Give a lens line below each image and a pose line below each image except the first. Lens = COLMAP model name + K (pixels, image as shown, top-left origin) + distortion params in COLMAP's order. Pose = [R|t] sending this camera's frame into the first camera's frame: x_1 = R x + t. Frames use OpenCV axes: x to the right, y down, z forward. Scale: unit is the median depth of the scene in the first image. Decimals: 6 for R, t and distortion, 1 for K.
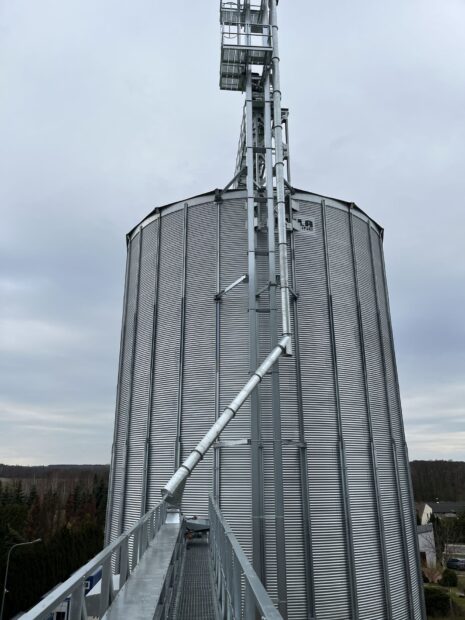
lens RADIAL K [[463.9, 0, 232.4], [0, 463.9, 310.2], [0, 0, 1]] dist [-0.033647, -0.016134]
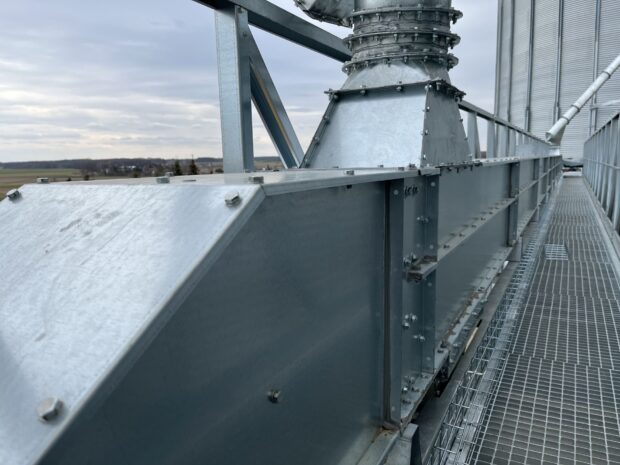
lens RADIAL K [[463.9, 0, 308.9], [0, 463.9, 231.8], [0, 0, 1]] dist [-0.033647, -0.016134]
pose [[0.832937, 0.074777, -0.548292, 0.022271], [0.196097, 0.886642, 0.418823, -0.050184], [0.517457, -0.456371, 0.723853, -0.348161]]
